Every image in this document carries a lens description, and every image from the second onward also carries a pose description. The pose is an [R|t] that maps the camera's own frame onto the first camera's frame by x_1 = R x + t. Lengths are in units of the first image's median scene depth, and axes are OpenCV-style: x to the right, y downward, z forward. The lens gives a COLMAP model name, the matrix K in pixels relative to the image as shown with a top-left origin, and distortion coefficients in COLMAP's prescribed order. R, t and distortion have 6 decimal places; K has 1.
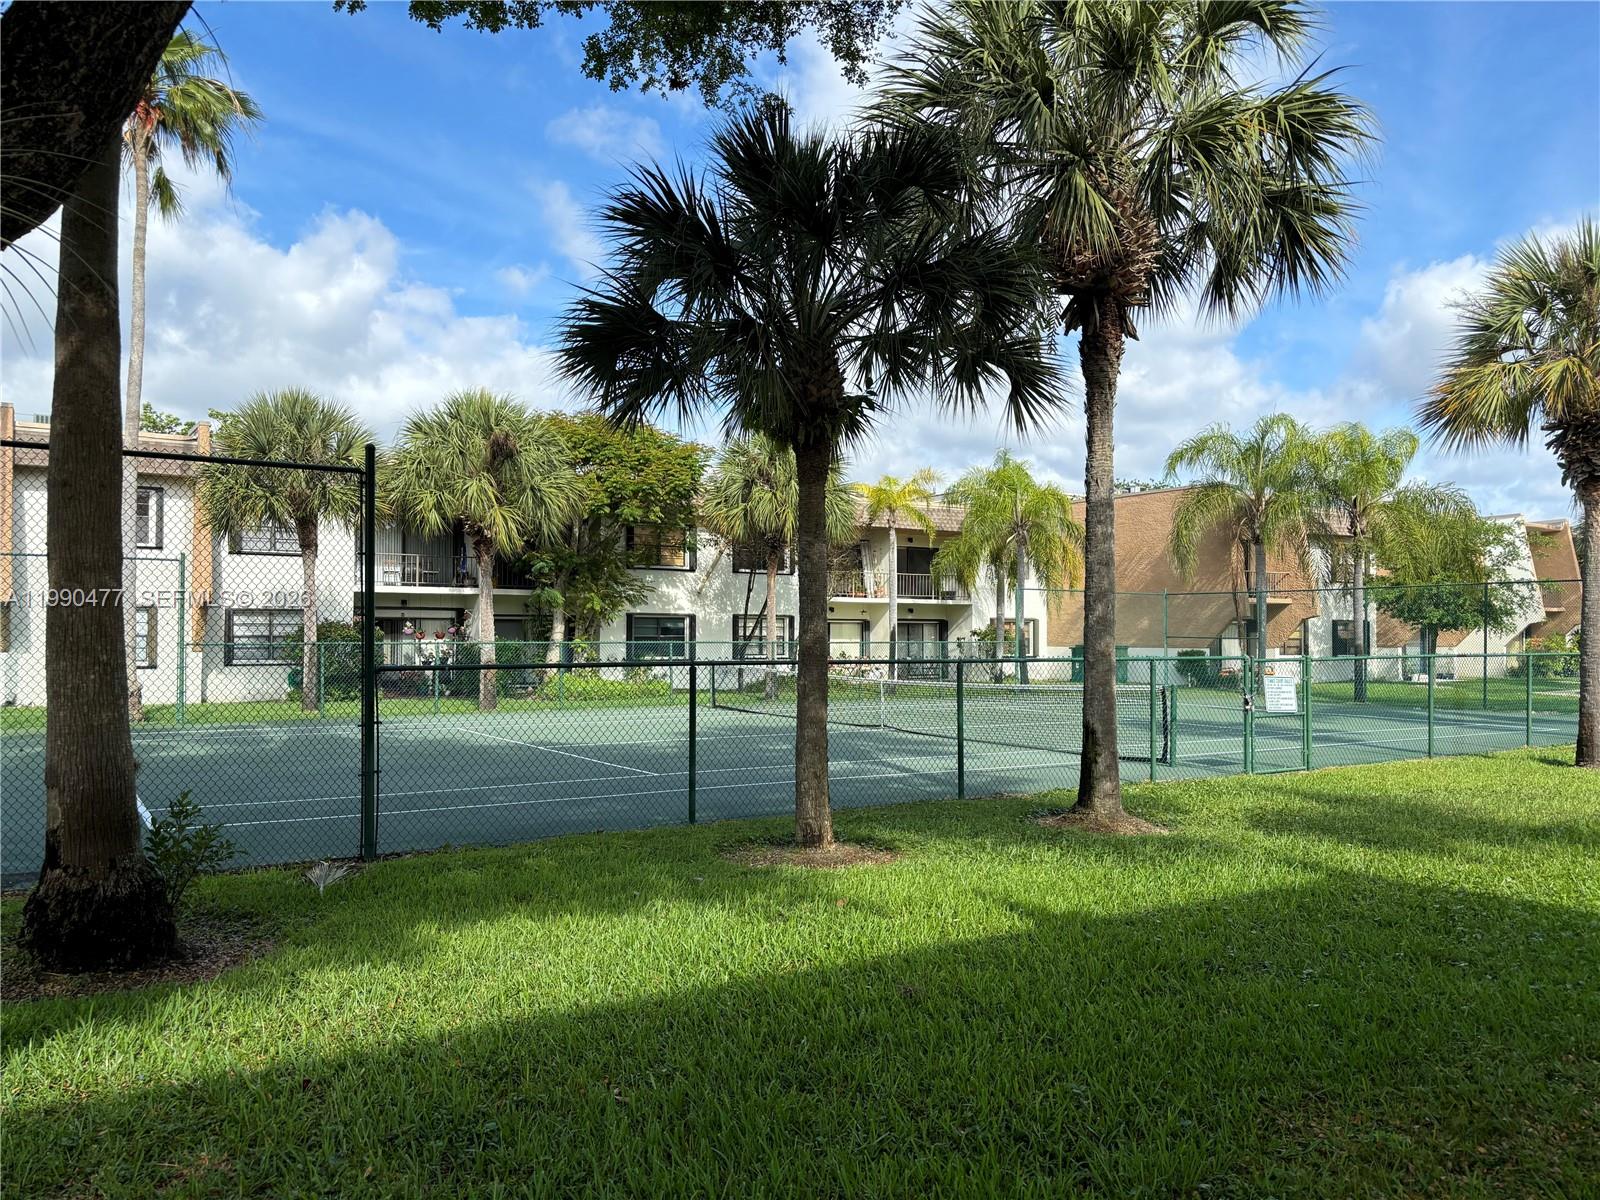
lens RADIAL K [[1196.6, 0, 800.0], [0, 1196.6, 600.0], [0, 0, 1]] dist [0.032546, -0.002362]
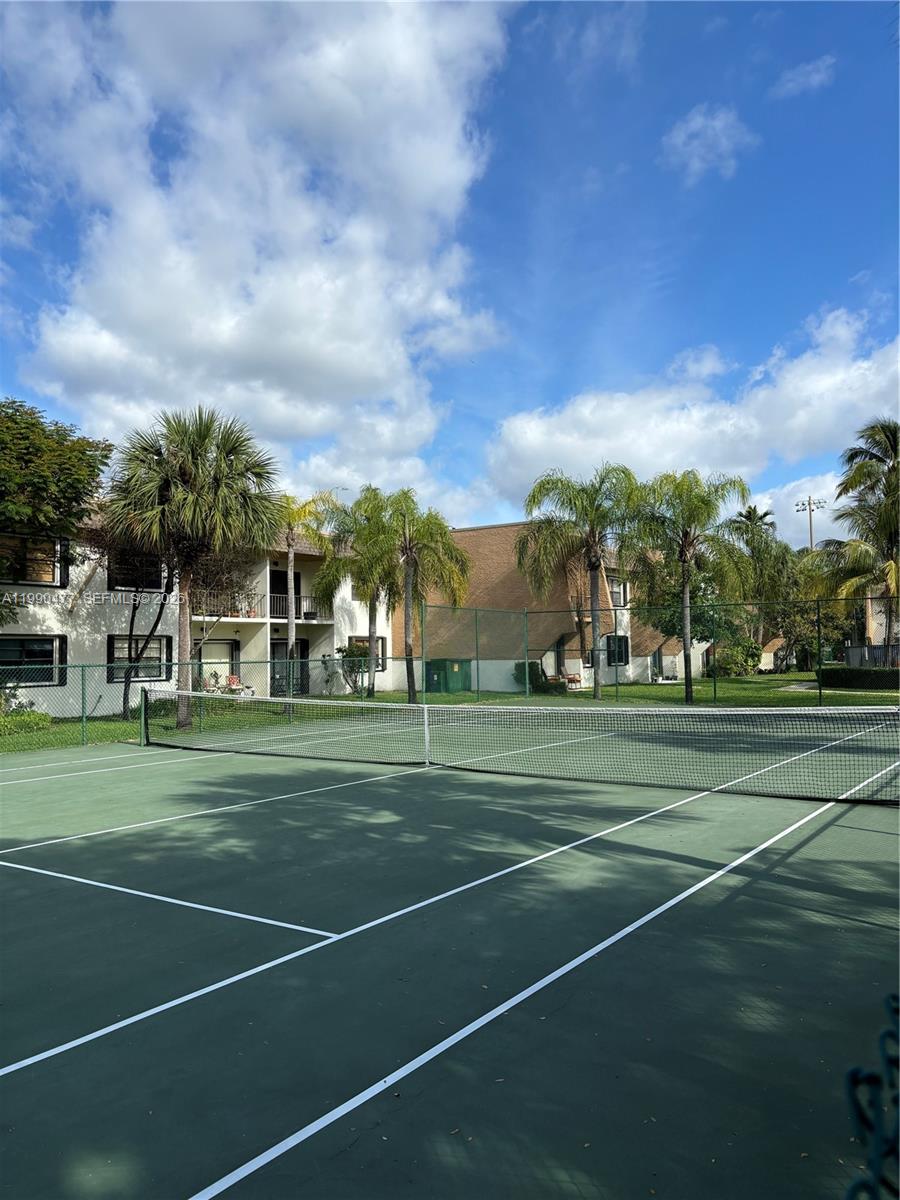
lens RADIAL K [[897.4, 0, 450.0], [0, 897.4, 600.0], [0, 0, 1]] dist [0.032546, -0.002362]
pose [[0.918899, 0.006009, 0.394446, -0.088818], [0.006049, 0.999552, -0.029319, 0.007037], [-0.394445, 0.029327, 0.918451, 0.247110]]
